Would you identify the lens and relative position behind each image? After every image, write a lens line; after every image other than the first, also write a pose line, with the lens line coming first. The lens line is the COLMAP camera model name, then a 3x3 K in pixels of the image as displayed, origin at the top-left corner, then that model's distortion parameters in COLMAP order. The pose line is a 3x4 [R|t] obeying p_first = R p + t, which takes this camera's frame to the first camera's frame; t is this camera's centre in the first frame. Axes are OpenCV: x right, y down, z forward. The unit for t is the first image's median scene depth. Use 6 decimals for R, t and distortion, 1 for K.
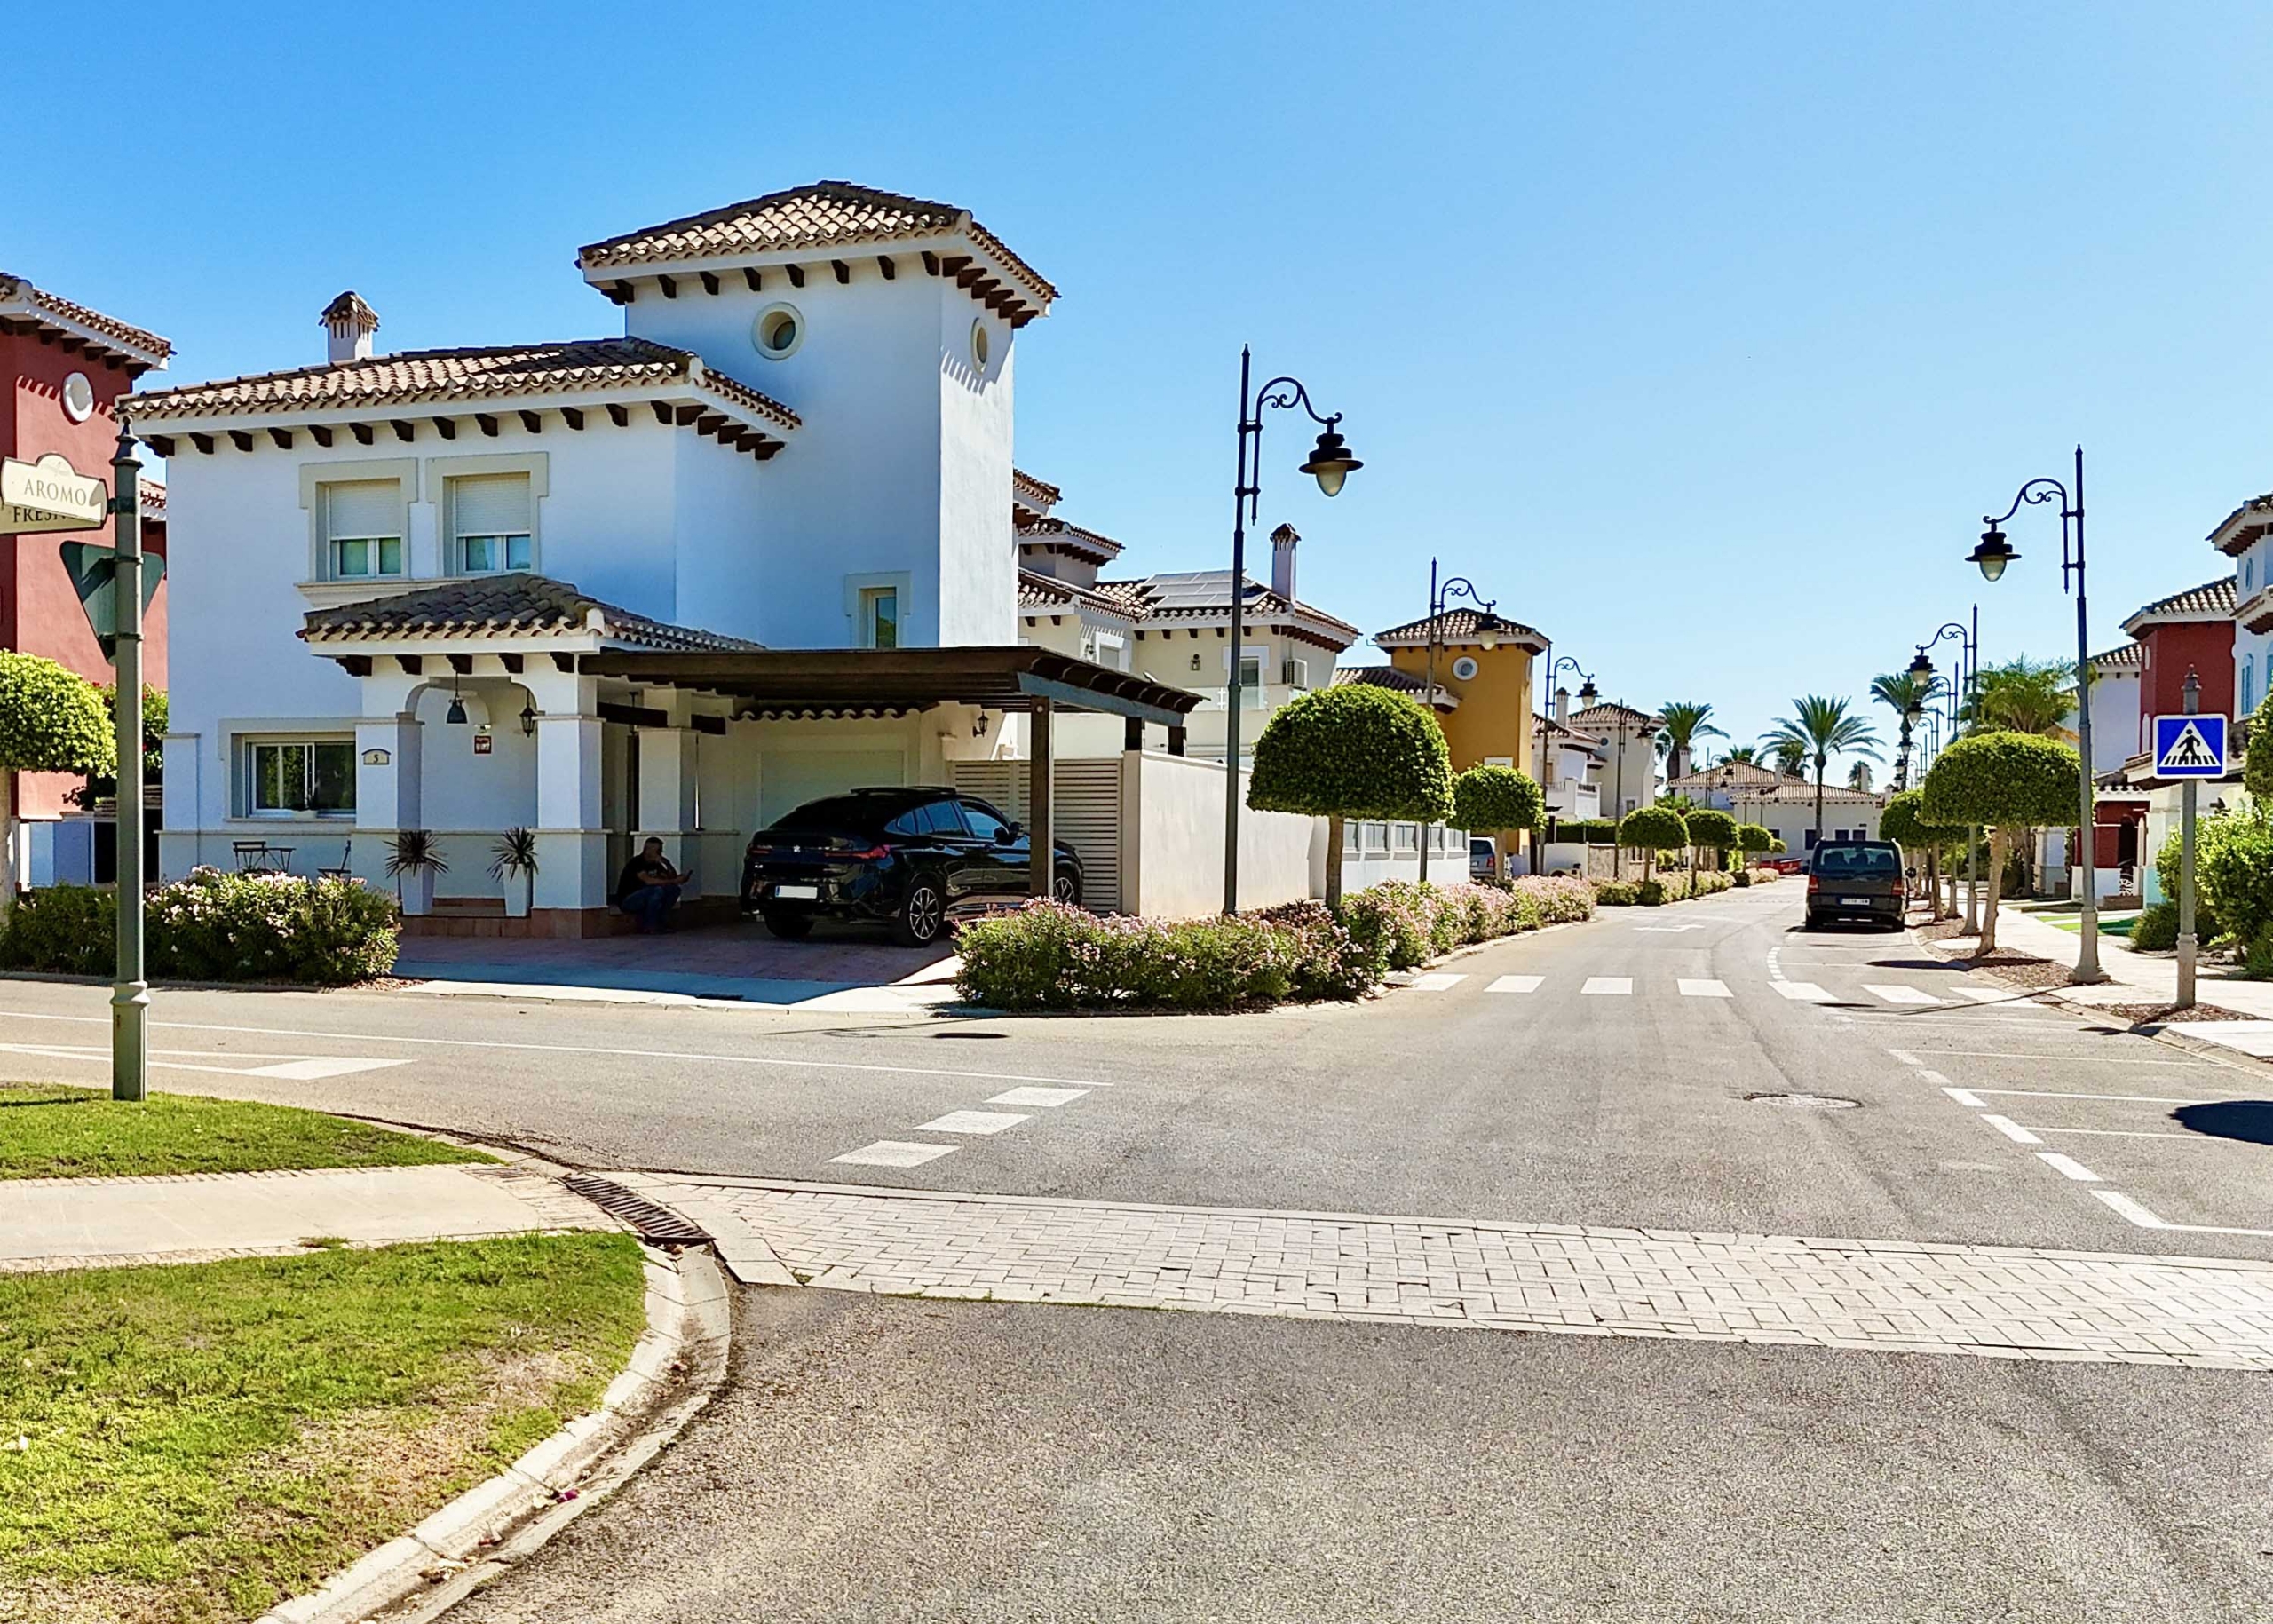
lens RADIAL K [[1791.2, 0, 1136.5], [0, 1791.2, 812.0], [0, 0, 1]] dist [0.048011, -0.006967]
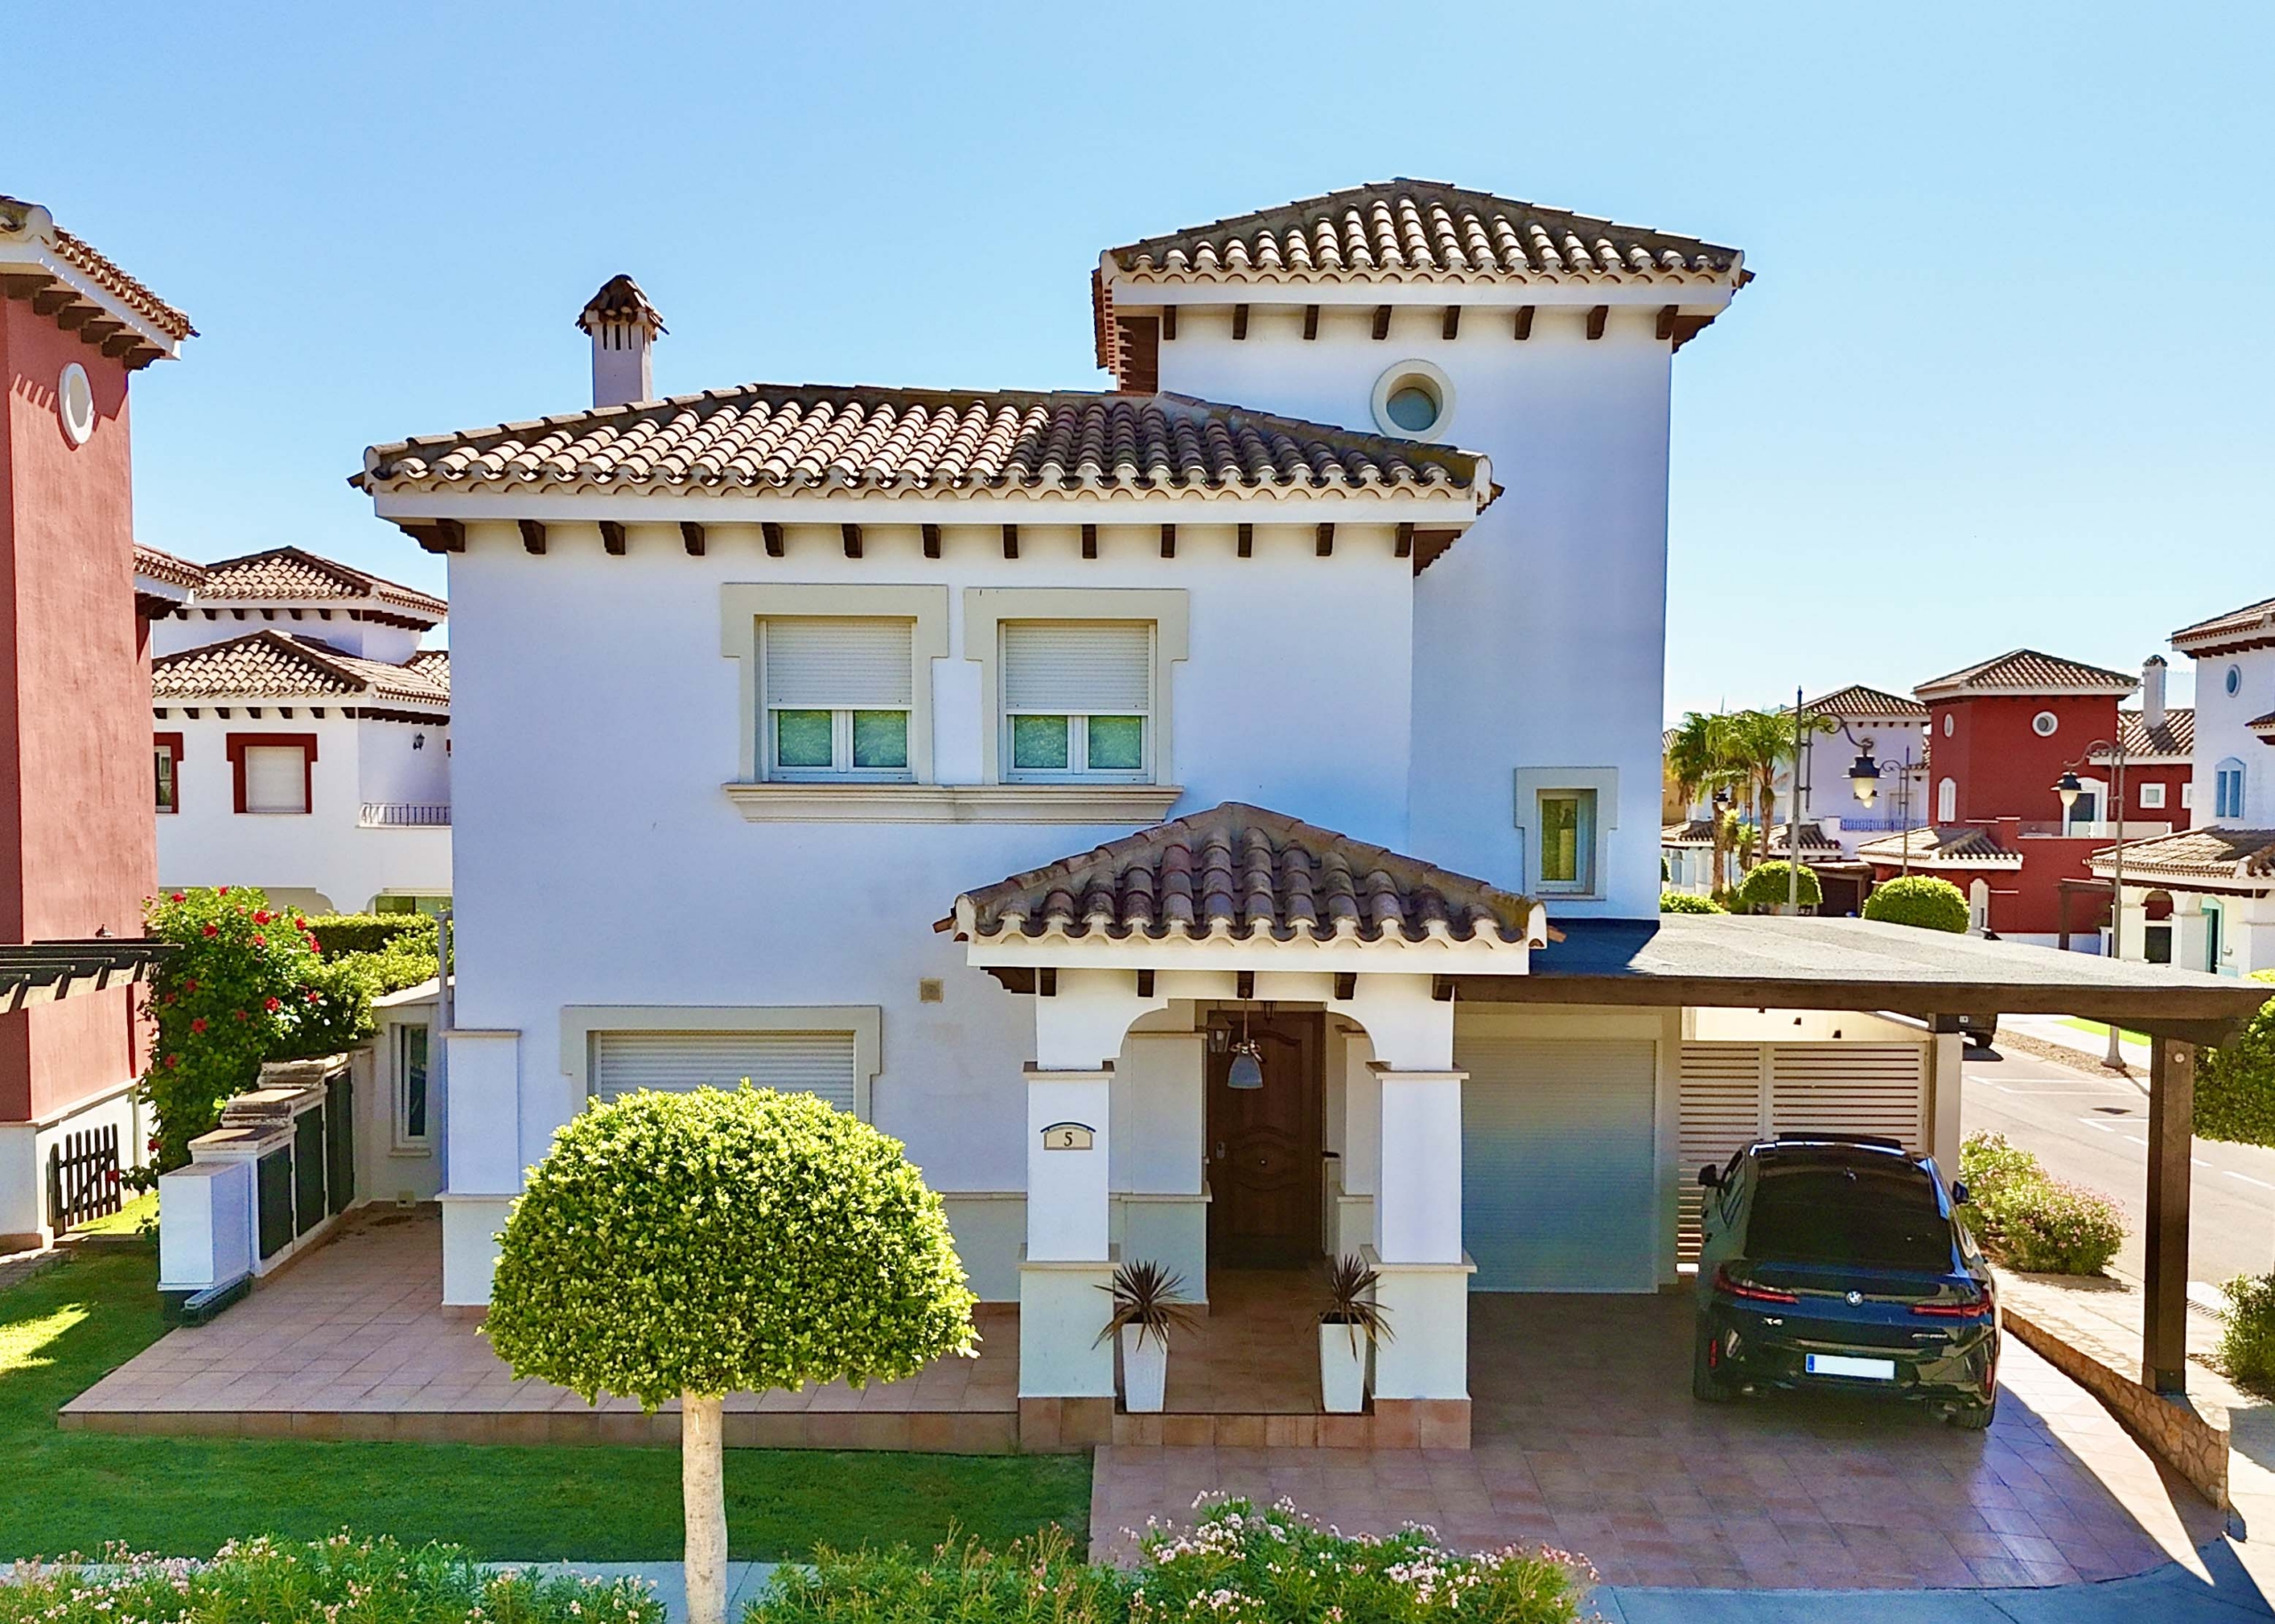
lens RADIAL K [[1792.5, 0, 1137.5], [0, 1792.5, 812.0], [0, 0, 1]] dist [0.048011, -0.006967]
pose [[0.960856, 0.004821, 0.277005, -0.497092], [-0.008643, 0.999884, 0.012577, -0.125999], [-0.276912, -0.014479, 0.960786, 0.394871]]
